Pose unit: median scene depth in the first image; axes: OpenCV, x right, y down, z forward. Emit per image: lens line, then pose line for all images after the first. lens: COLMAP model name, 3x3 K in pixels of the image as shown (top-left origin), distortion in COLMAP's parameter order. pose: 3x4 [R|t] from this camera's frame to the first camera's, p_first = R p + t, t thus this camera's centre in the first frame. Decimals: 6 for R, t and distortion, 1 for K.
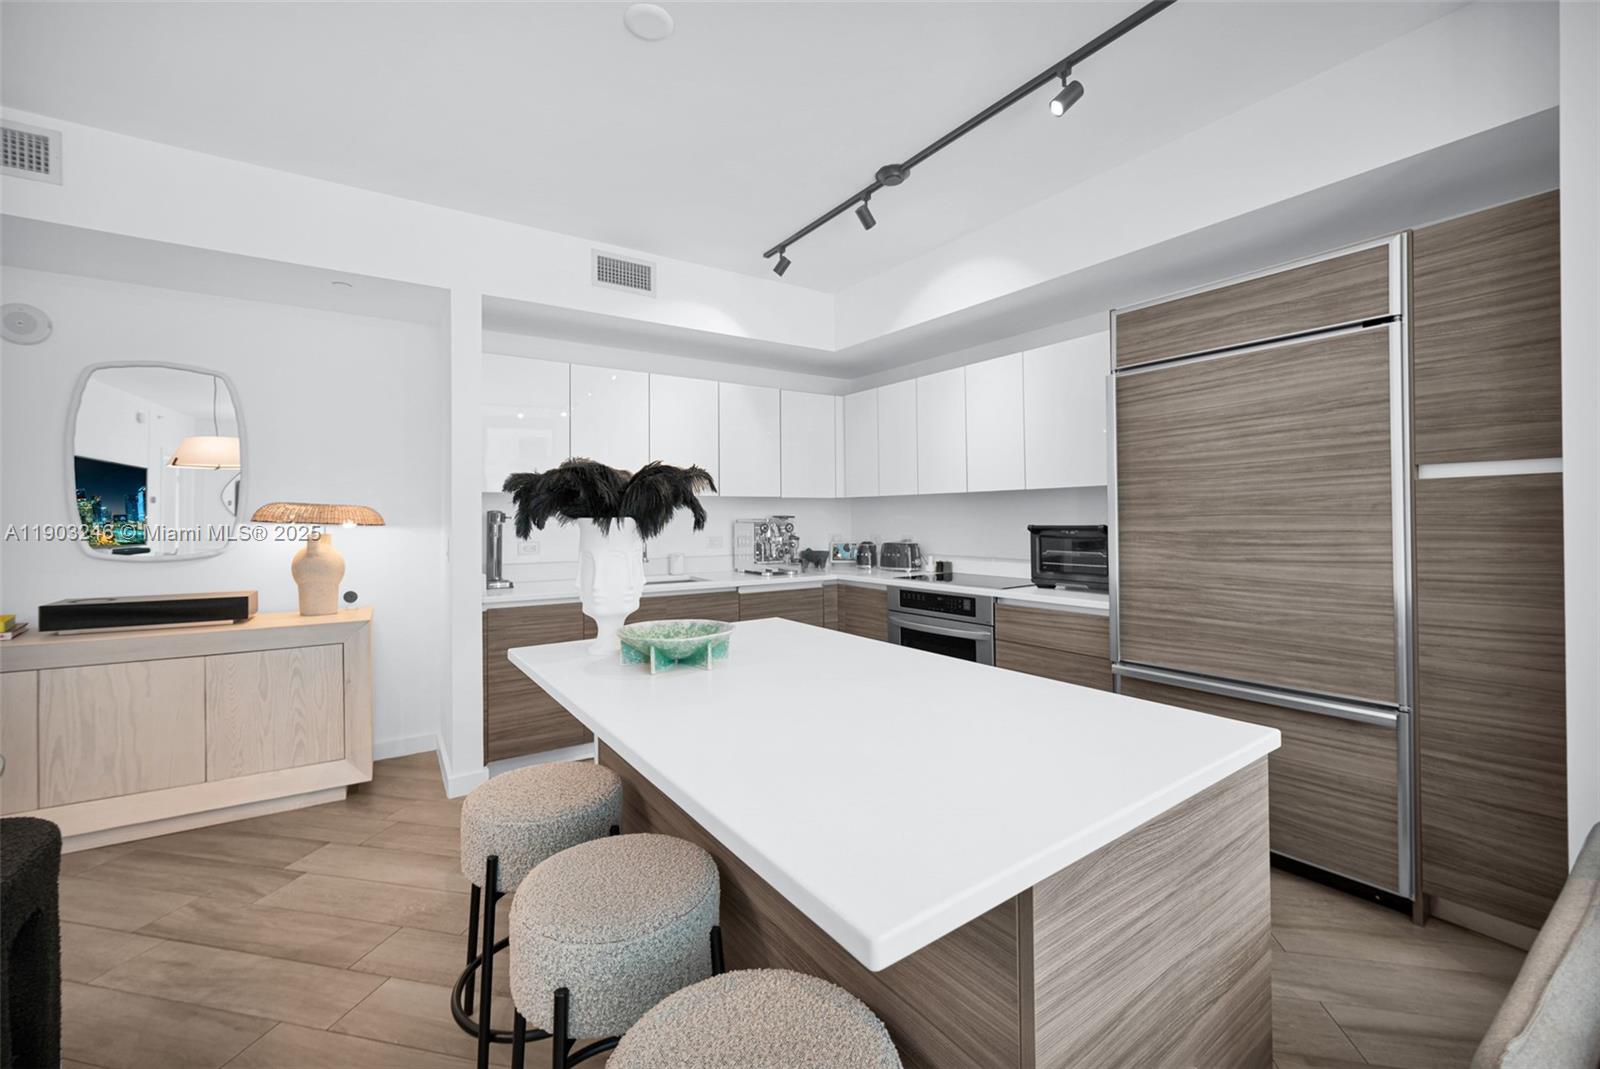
lens RADIAL K [[645.1, 0, 801.5], [0, 645.1, 514.5], [0, 0, 1]] dist [-0.000840, -0.000215]
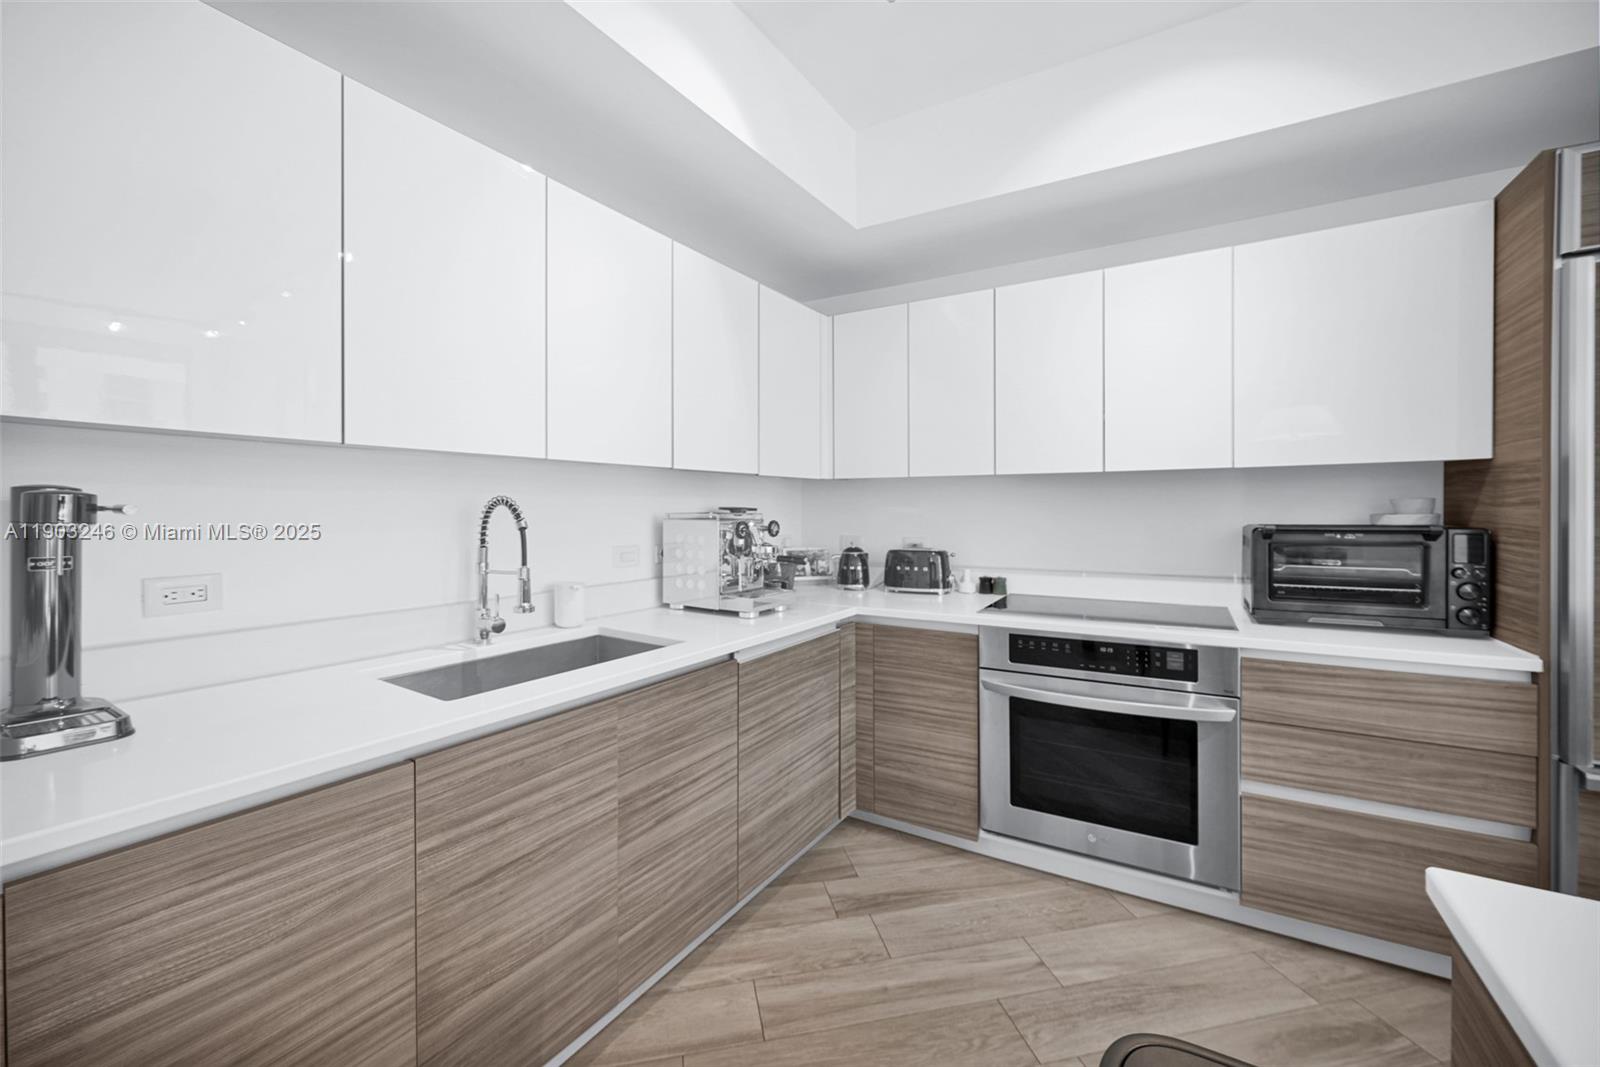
lens RADIAL K [[633.4, 0, 802.5], [0, 633.4, 513.8], [0, 0, 1]] dist [0.000029, 0.000102]
pose [[0.911347, 0.001125, 0.411637, -0.345613], [-0.004850, 0.999956, 0.008006, 0.004418], [-0.411610, -0.009293, 0.911313, 0.732987]]
